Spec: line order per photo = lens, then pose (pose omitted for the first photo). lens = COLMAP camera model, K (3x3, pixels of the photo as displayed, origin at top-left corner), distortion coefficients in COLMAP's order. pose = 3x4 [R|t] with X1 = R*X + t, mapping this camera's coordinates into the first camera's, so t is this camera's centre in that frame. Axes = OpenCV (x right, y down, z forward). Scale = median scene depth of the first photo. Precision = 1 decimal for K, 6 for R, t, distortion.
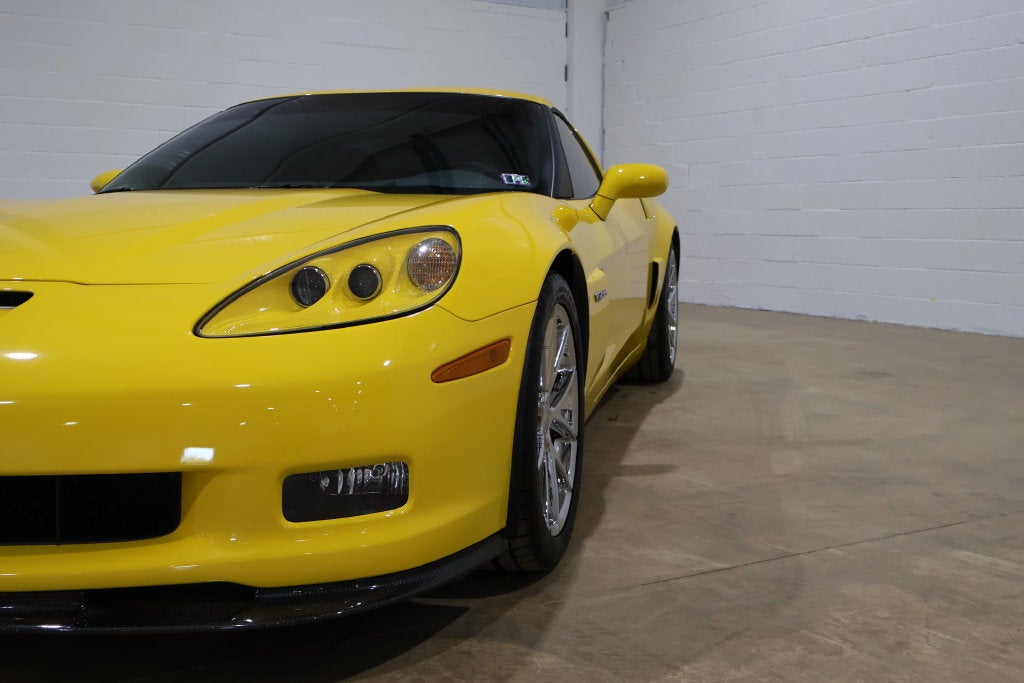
lens RADIAL K [[1099.7, 0, 513.8], [0, 1099.7, 340.4], [0, 0, 1]] dist [0.000402, 0.000000]
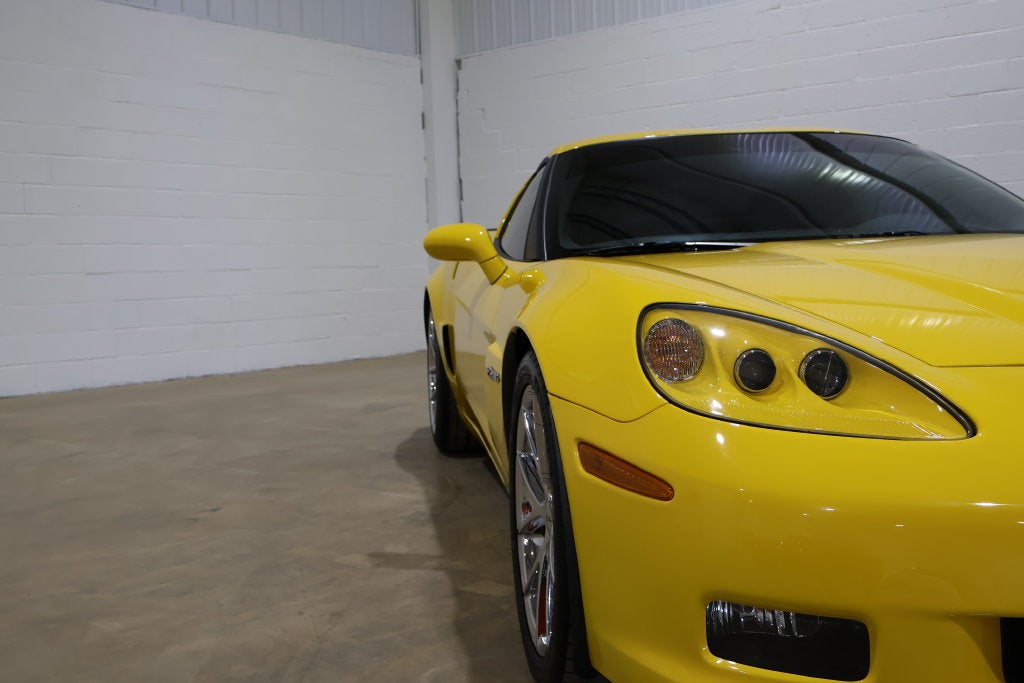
lens RADIAL K [[1099.7, 0, 508.2], [0, 1099.7, 340.4], [0, 0, 1]] dist [0.000402, 0.000000]
pose [[0.933614, -0.060459, 0.353141, -0.852393], [0.076824, 0.996515, -0.032498, -0.052548], [-0.349946, 0.057471, 0.935005, 0.303128]]
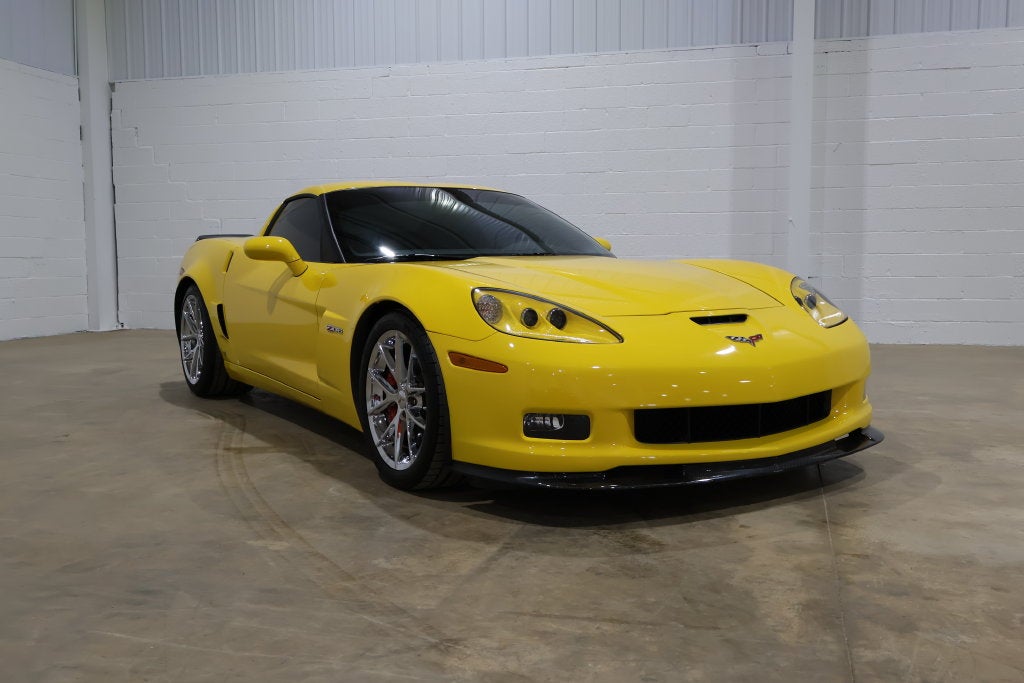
lens RADIAL K [[971.6, 0, 512.5], [0, 971.6, 340.0], [0, 0, 1]] dist [0.003394, 0.000000]
pose [[0.695142, -0.067961, 0.715653, -1.338242], [0.083866, 0.996390, 0.013158, -0.036865], [-0.713963, 0.050872, 0.698332, 0.029440]]
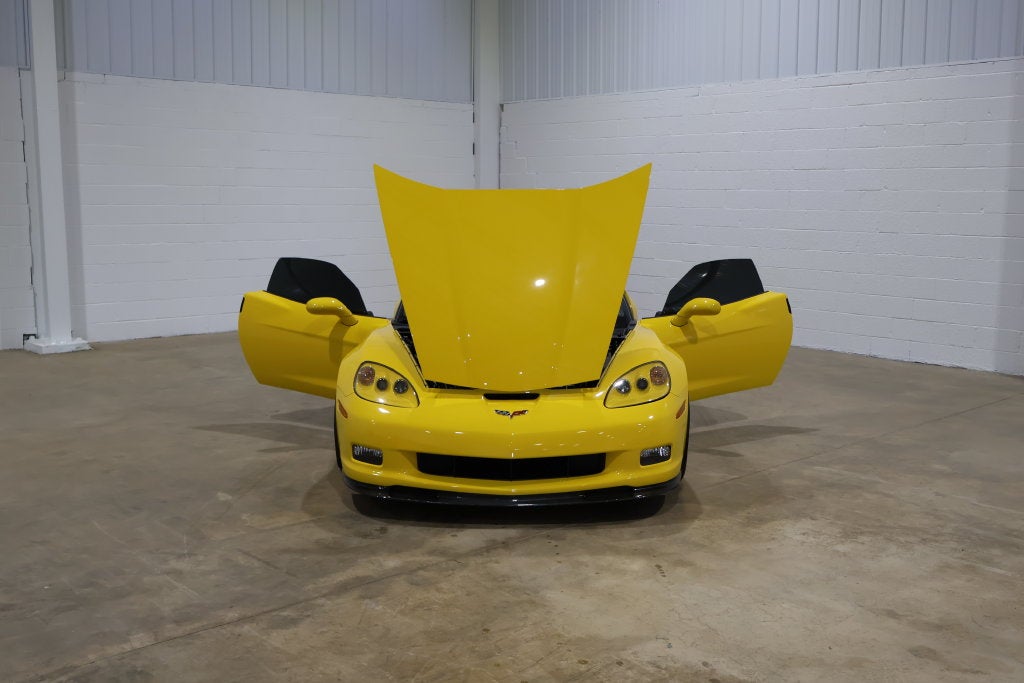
lens RADIAL K [[1067.6, 0, 504.9], [0, 1067.6, 342.4], [0, 0, 1]] dist [-0.011313, 0.000000]
pose [[0.977469, -0.031664, 0.208688, -0.724540], [0.024313, 0.998993, 0.037695, -0.188051], [-0.209672, -0.031772, 0.977255, -1.136216]]
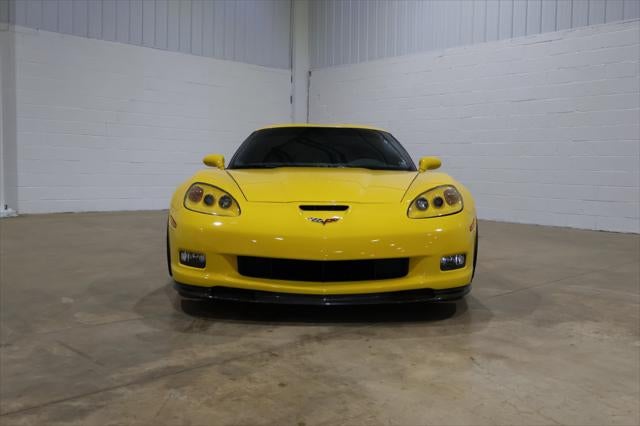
lens RADIAL K [[607.2, 0, 319.8], [0, 607.2, 212.8], [0, 0, 1]] dist [0.003394, 0.000000]
pose [[0.972955, -0.005388, 0.230930, -0.608861], [0.012022, 0.999554, -0.027330, 0.016622], [-0.230680, 0.029368, 0.972586, -0.471563]]
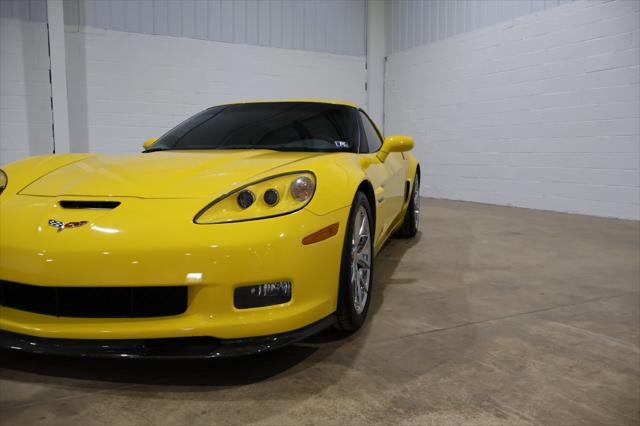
lens RADIAL K [[531.1, 0, 323.1], [0, 531.1, 214.8], [0, 0, 1]] dist [-0.002187, -0.007991]
pose [[0.999429, 0.001244, -0.033760, 0.001137], [-0.001132, 0.999994, 0.003311, -0.014853], [0.033764, -0.003271, 0.999424, -0.026746]]
